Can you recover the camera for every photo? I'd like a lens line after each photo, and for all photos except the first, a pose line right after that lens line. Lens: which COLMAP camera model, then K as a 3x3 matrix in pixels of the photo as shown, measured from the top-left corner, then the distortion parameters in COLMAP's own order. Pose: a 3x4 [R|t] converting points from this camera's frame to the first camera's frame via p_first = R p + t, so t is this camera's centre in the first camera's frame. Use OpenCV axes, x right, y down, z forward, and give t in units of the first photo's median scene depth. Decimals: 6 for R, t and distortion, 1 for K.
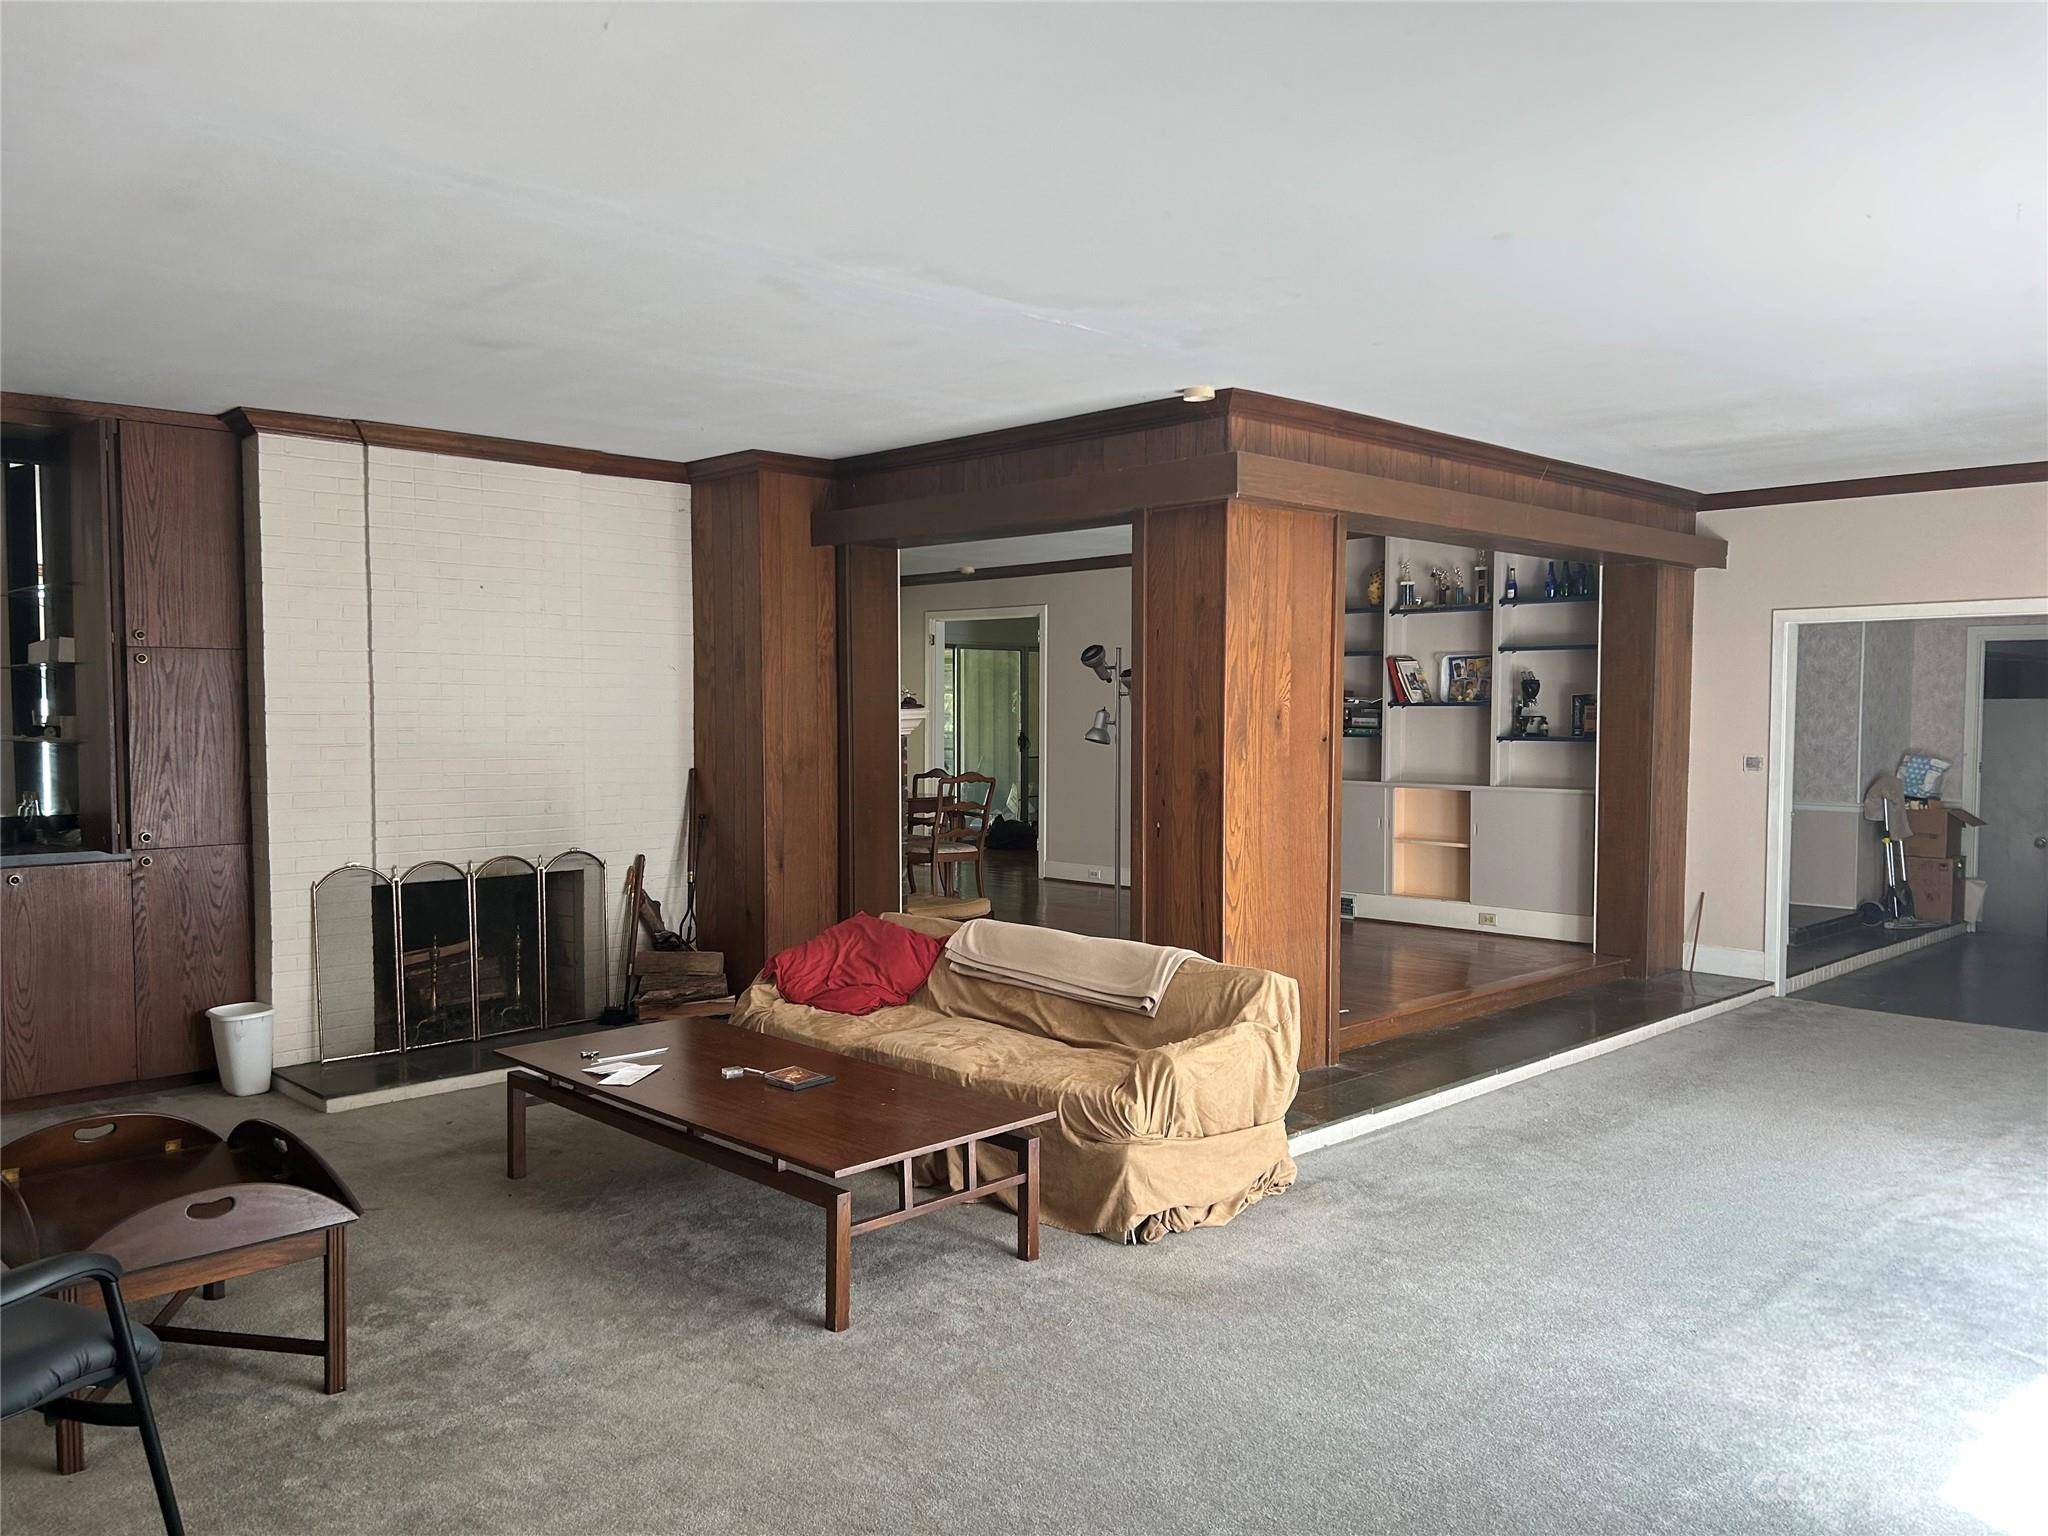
lens RADIAL K [[1545.7, 0, 1024.1], [0, 1545.7, 768.5], [0, 0, 1]] dist [0.030046, 0.003765]
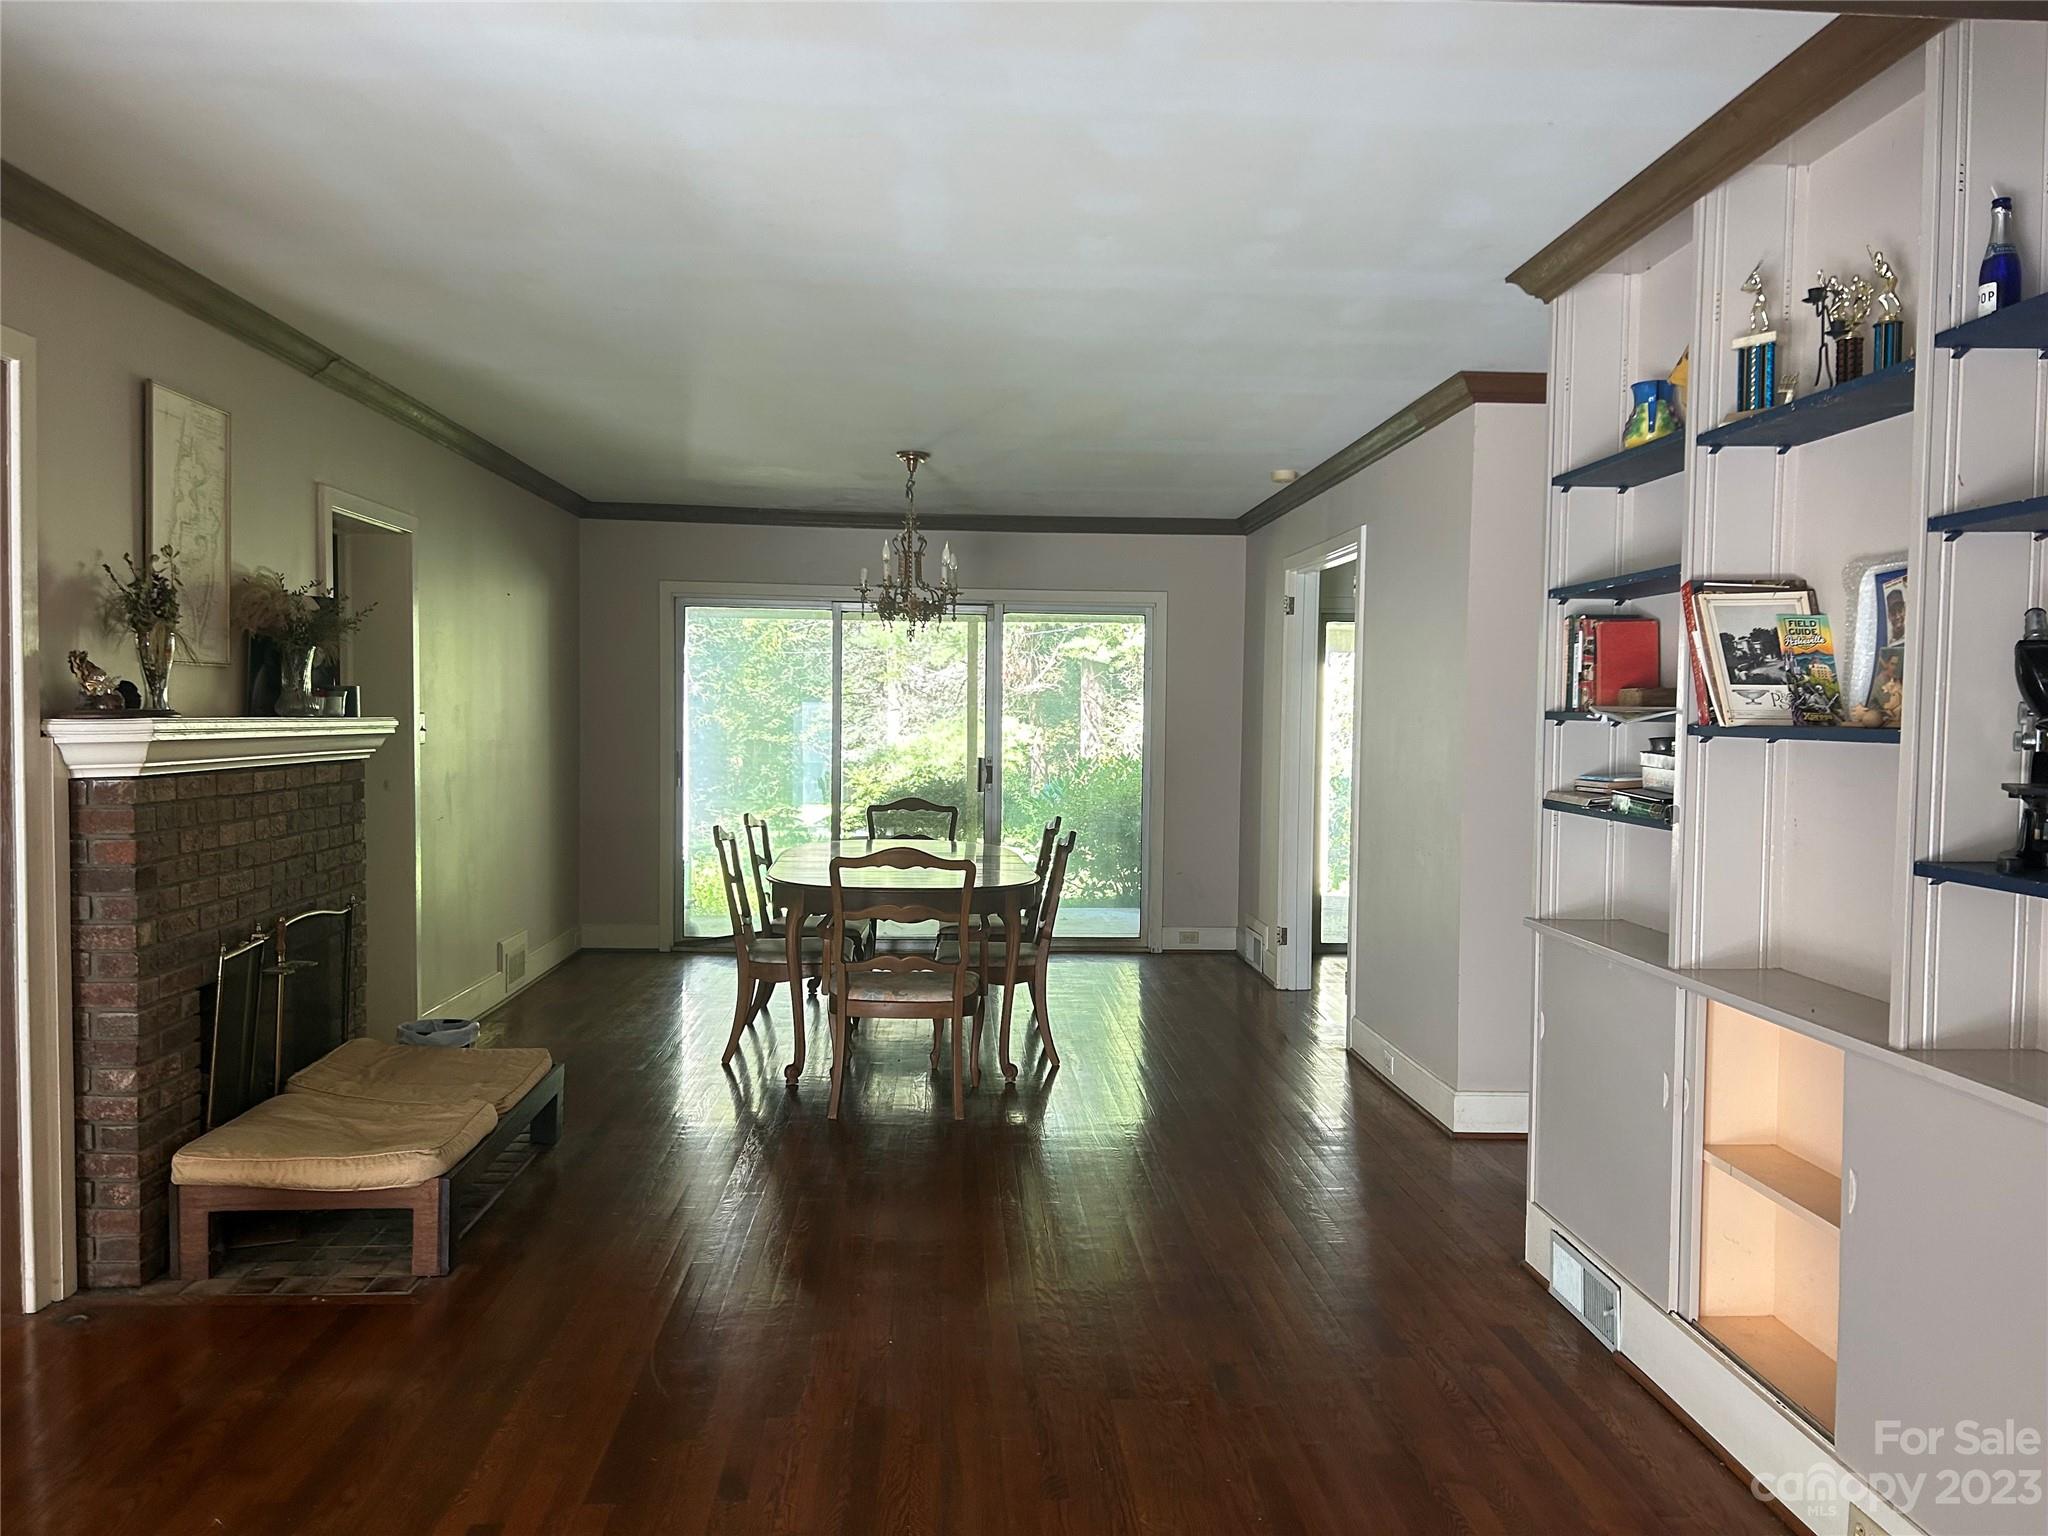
lens RADIAL K [[1545.7, 0, 1024.2], [0, 1545.7, 773.1], [0, 0, 1]] dist [0.030046, 0.003765]
pose [[0.752916, 0.039132, -0.656952, 0.347680], [-0.041407, 0.999070, 0.012056, -0.030535], [0.656813, 0.018125, 0.753836, 0.668994]]
